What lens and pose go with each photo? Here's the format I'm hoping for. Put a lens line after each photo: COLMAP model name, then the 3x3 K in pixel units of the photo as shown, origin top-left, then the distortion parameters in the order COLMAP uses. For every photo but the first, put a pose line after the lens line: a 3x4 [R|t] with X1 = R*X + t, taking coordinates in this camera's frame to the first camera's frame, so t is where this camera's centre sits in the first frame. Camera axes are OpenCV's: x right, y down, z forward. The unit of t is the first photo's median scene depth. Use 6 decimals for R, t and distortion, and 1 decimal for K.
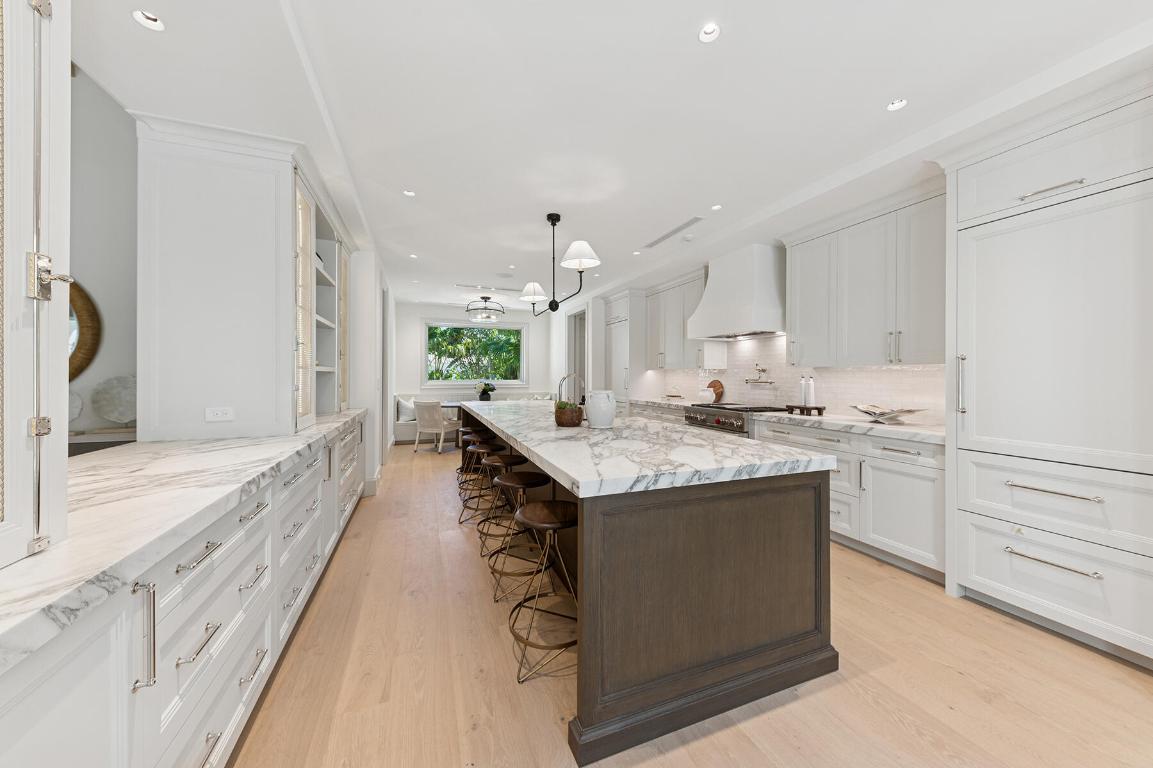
lens RADIAL K [[393.9, 0, 581.6], [0, 393.9, 380.8], [0, 0, 1]] dist [0.002663, 0.000068]
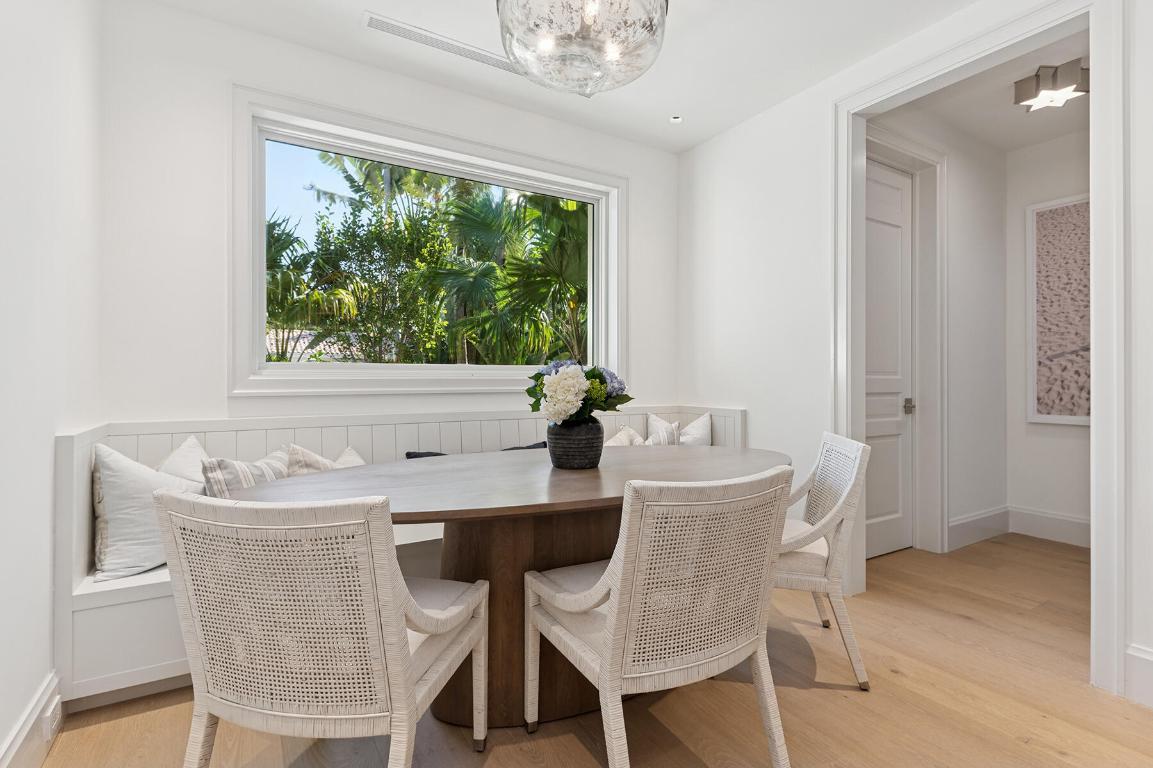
lens RADIAL K [[548.3, 0, 571.0], [0, 548.3, 383.9], [0, 0, 1]] dist [-0.000721, -0.000469]
pose [[0.989168, 0.000894, 0.146785, -0.296110], [-0.000680, 0.999999, -0.001508, 0.013980], [-0.146786, 0.001392, 0.989167, 0.748570]]
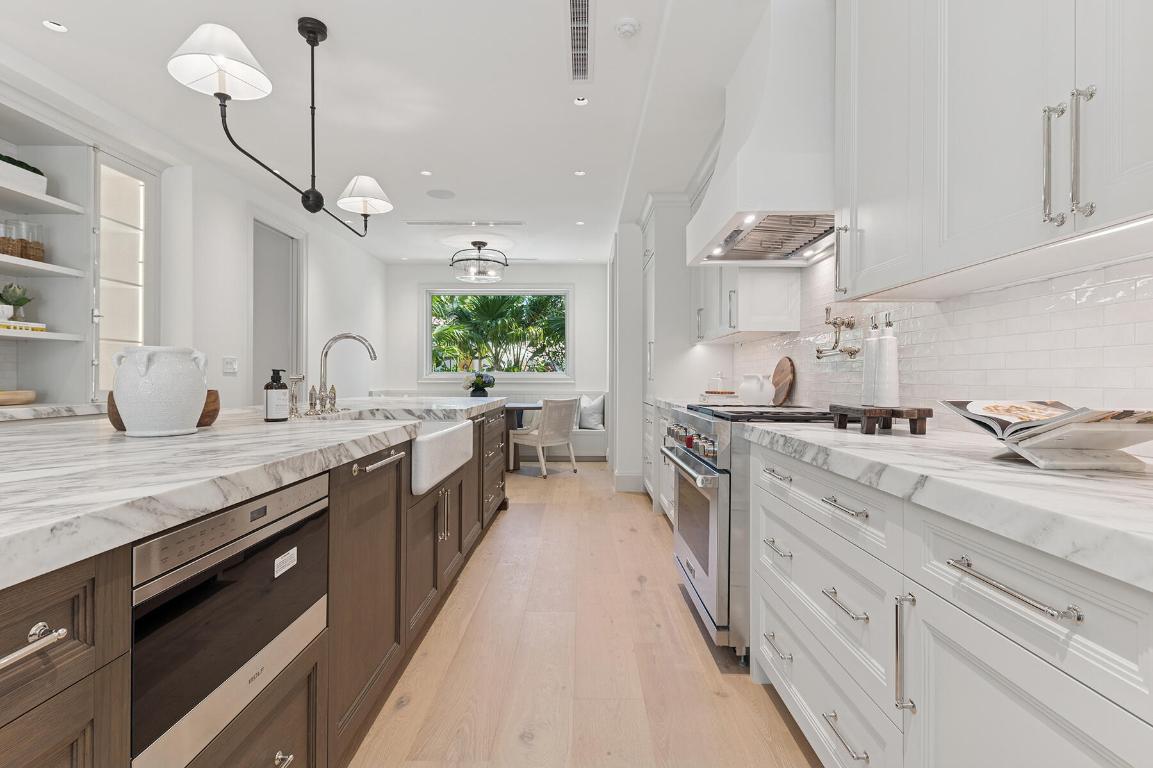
lens RADIAL K [[548.3, 0, 574.5], [0, 548.3, 386.7], [0, 0, 1]] dist [-0.000721, -0.000469]
pose [[0.927067, 0.007856, -0.374813, 0.247351], [-0.007331, 0.999969, 0.002828, 0.023170], [0.374824, 0.000126, 0.927096, 0.221139]]
